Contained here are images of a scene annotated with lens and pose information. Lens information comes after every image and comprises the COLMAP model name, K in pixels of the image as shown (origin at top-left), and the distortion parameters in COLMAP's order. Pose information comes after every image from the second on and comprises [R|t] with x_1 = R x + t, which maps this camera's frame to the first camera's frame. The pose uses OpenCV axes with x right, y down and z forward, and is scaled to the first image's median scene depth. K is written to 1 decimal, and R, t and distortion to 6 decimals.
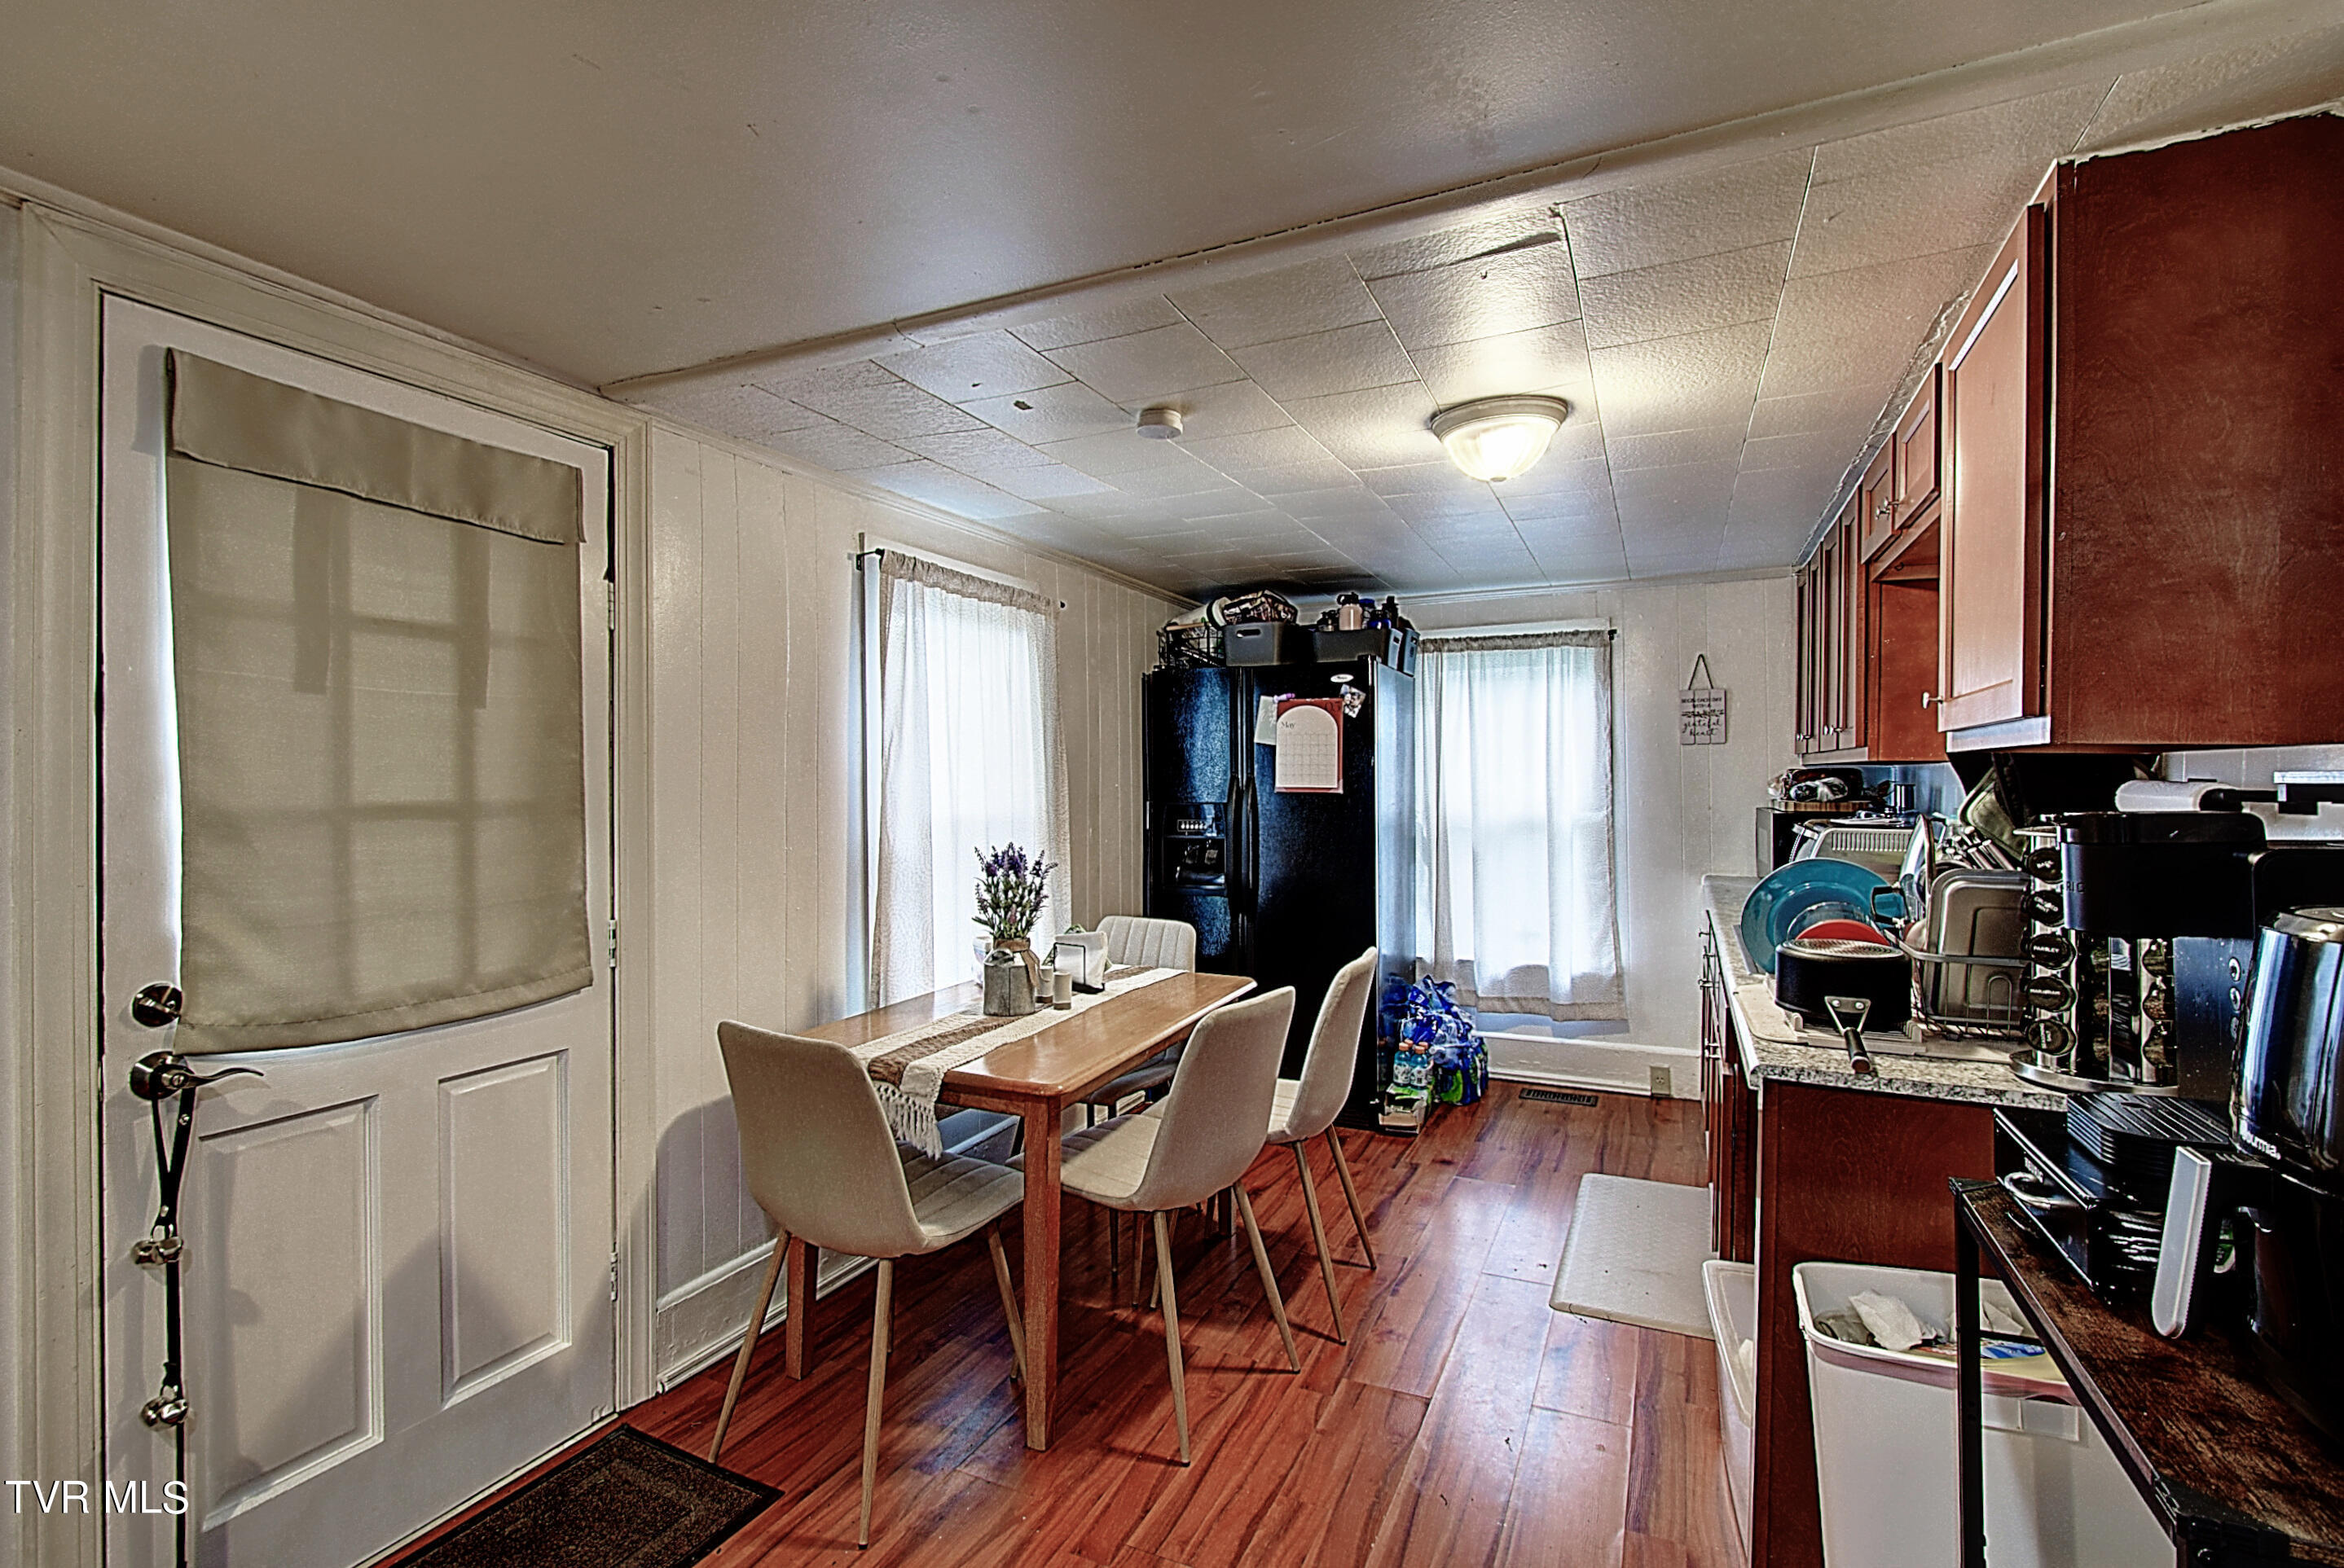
lens RADIAL K [[1030.7, 0, 1166.4], [0, 1030.7, 786.9], [0, 0, 1]] dist [0.000670, -0.008662]
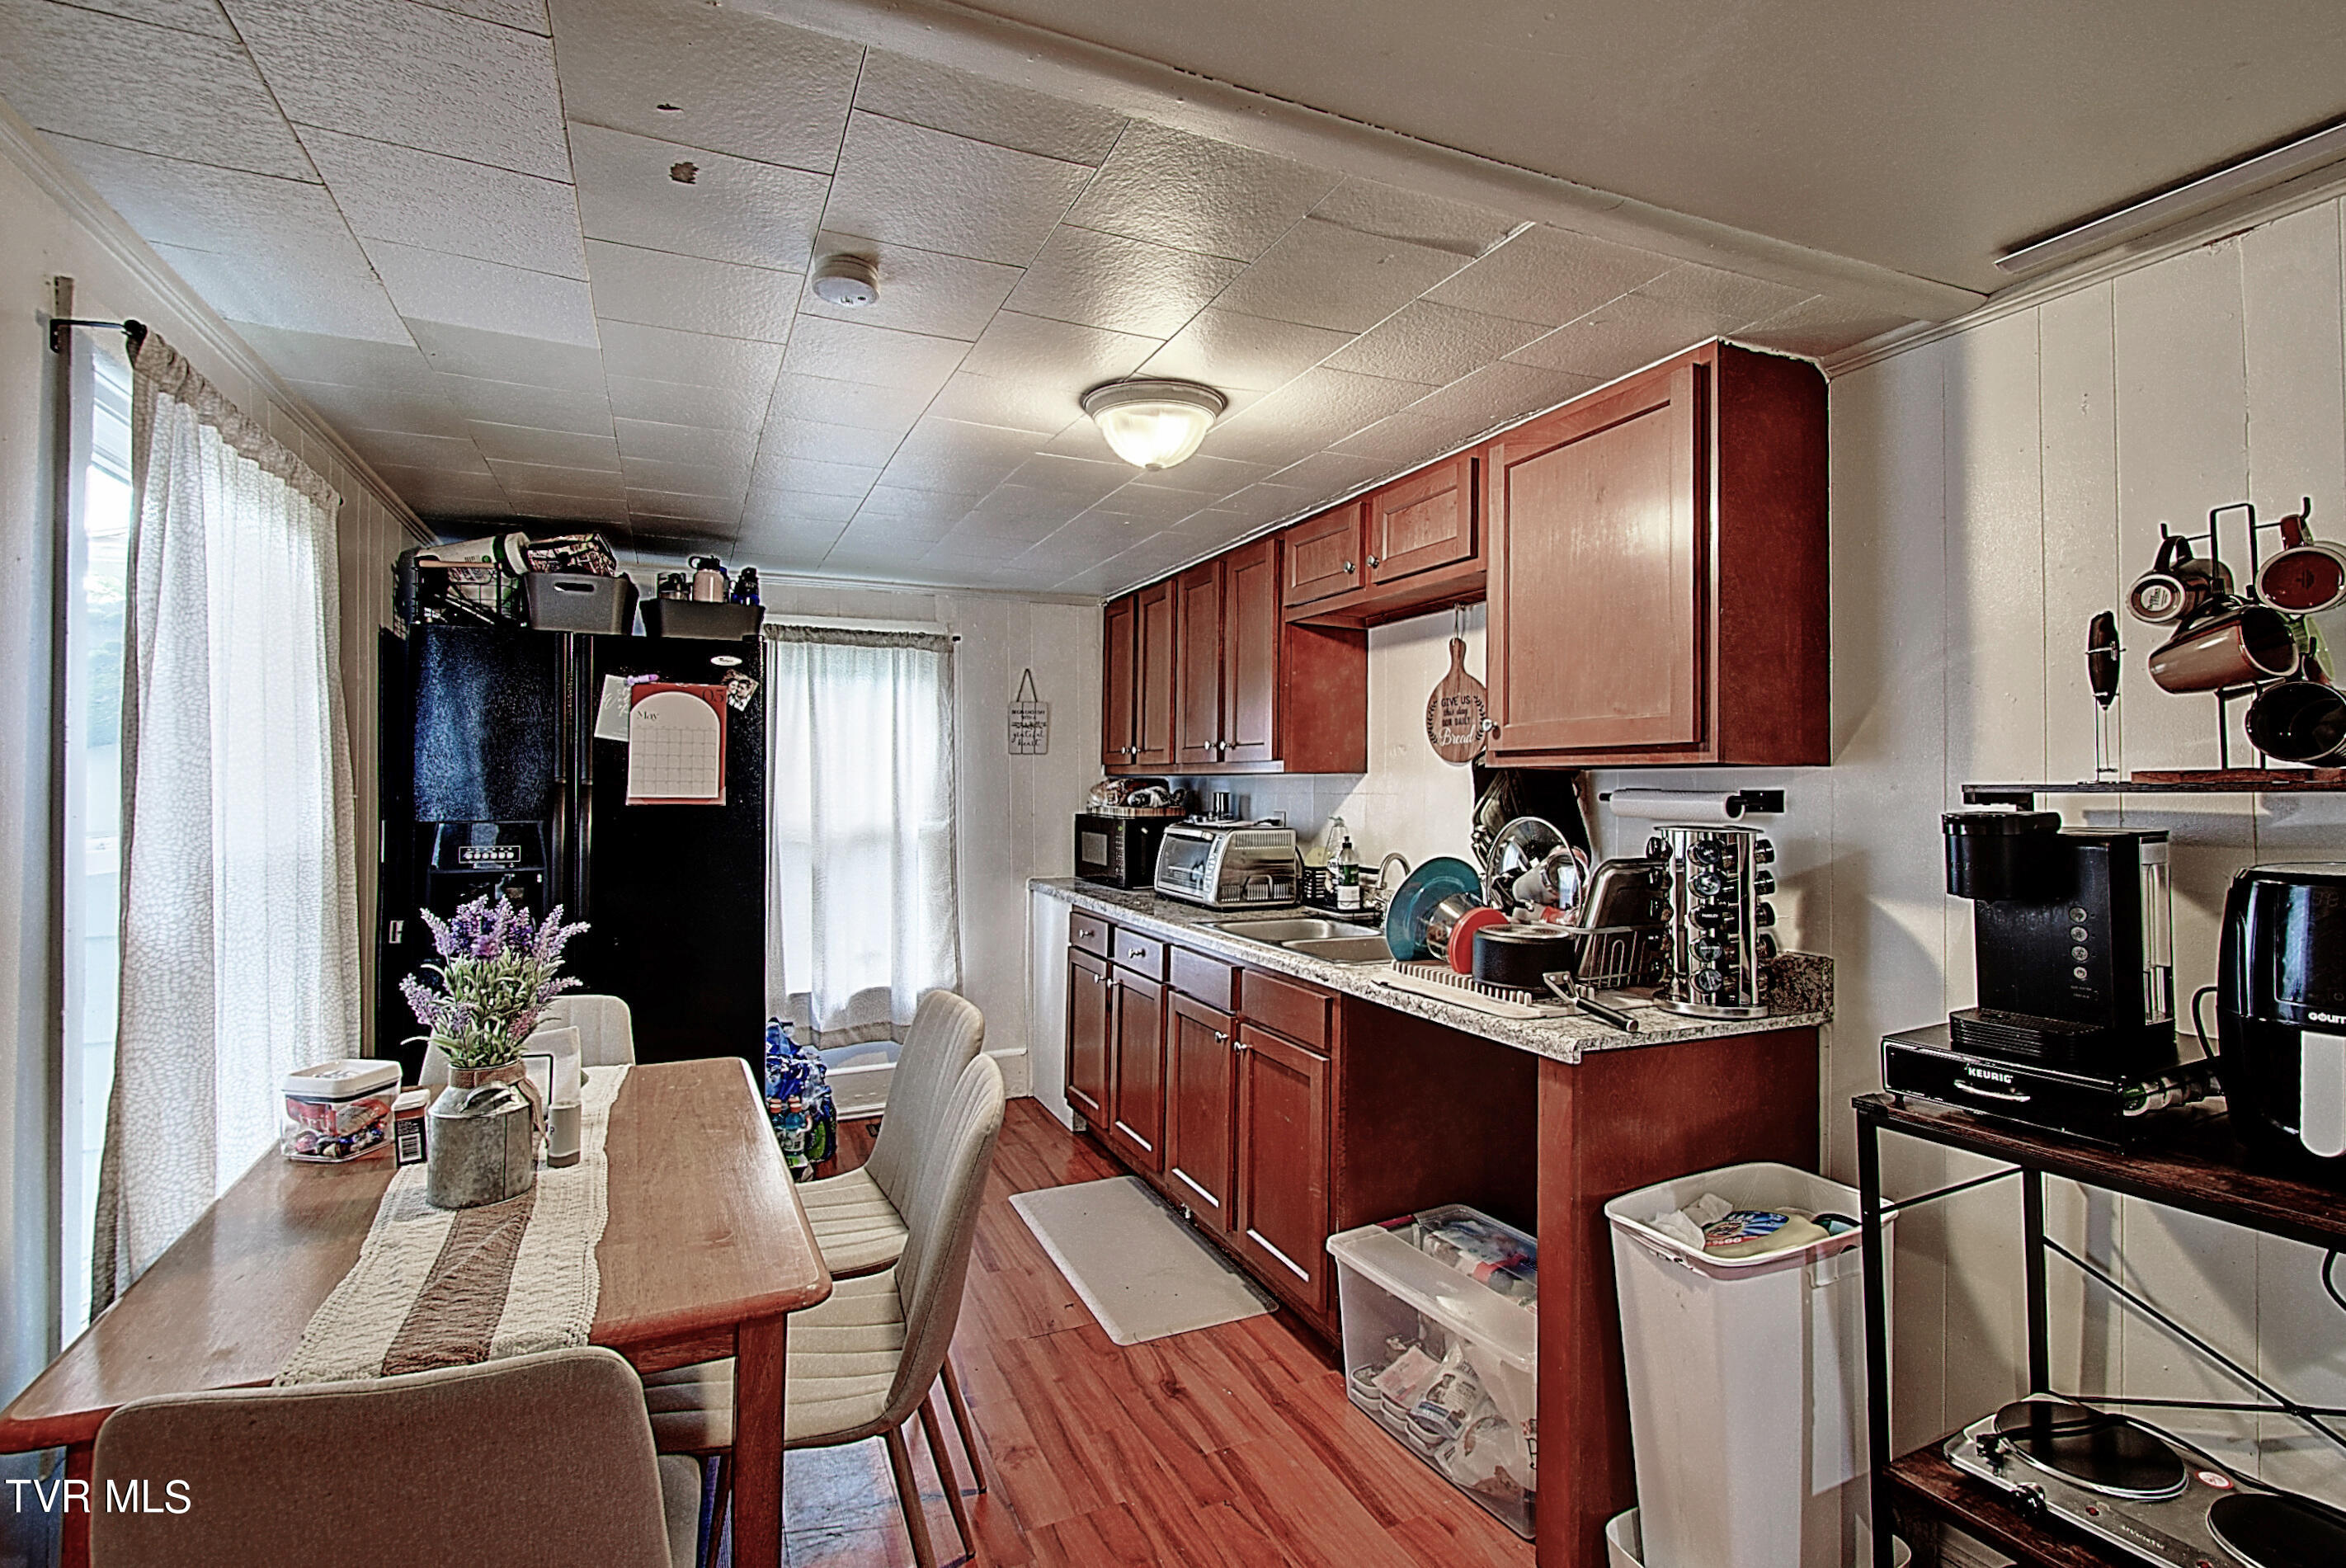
lens RADIAL K [[1060.8, 0, 1159.3], [0, 1060.8, 769.8], [0, 0, 1]] dist [0.002362, -0.008323]
pose [[0.664187, 0.012999, 0.747453, -0.201006], [0.004210, 0.999768, -0.021128, -0.002003], [-0.747554, 0.017180, 0.663978, 0.185190]]
